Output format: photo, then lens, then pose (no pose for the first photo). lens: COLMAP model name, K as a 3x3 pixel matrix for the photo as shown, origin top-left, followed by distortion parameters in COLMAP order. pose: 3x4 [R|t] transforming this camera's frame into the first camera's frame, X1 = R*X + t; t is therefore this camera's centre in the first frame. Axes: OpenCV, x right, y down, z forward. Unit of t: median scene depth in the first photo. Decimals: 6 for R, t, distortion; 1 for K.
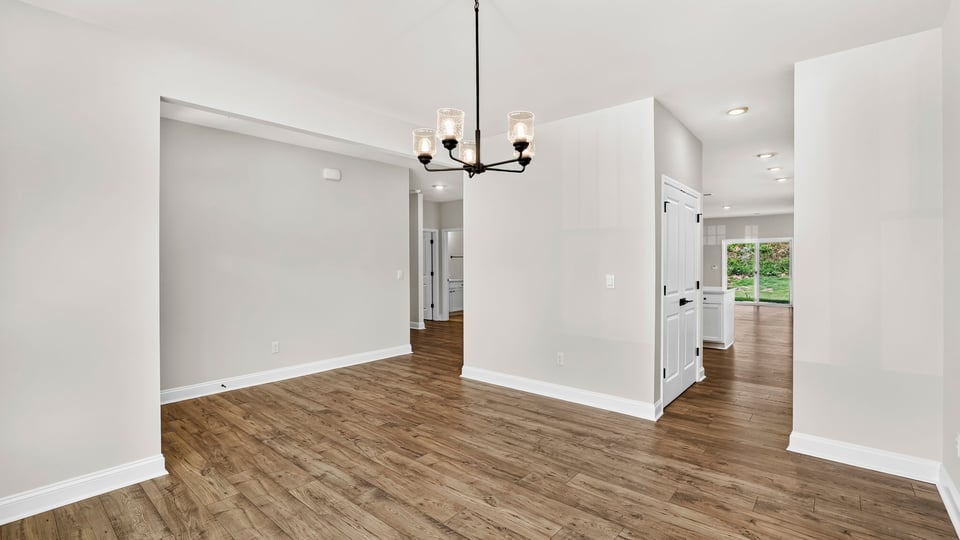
lens RADIAL K [[422.1, 0, 480.3], [0, 422.1, 266.8], [0, 0, 1]] dist [-0.020118, 0.006215]
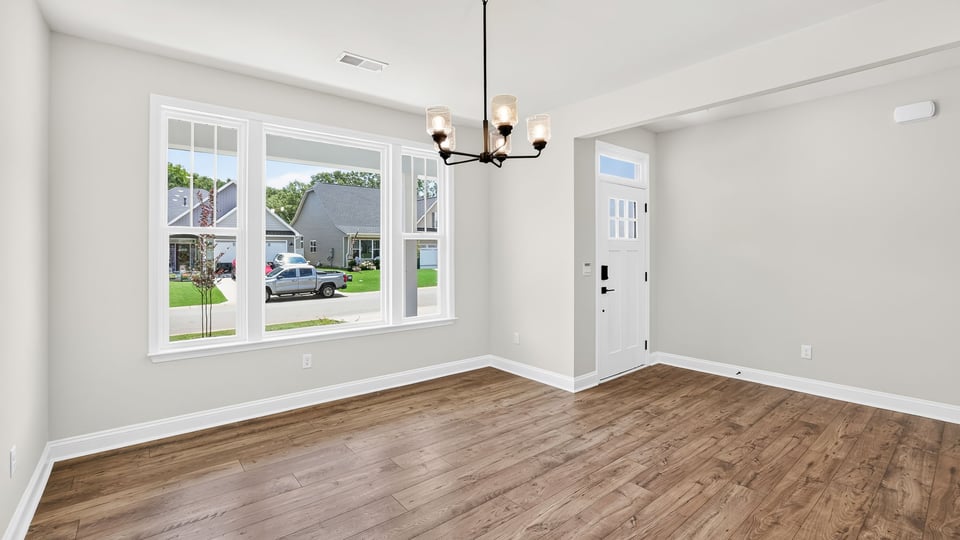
lens RADIAL K [[422.1, 0, 479.0], [0, 422.1, 275.3], [0, 0, 1]] dist [-0.020118, 0.006215]
pose [[-0.157690, 0.056591, -0.985866, 0.643012], [-0.003449, 0.998319, 0.057857, -0.009056], [0.987483, 0.012524, -0.157229, 0.746985]]
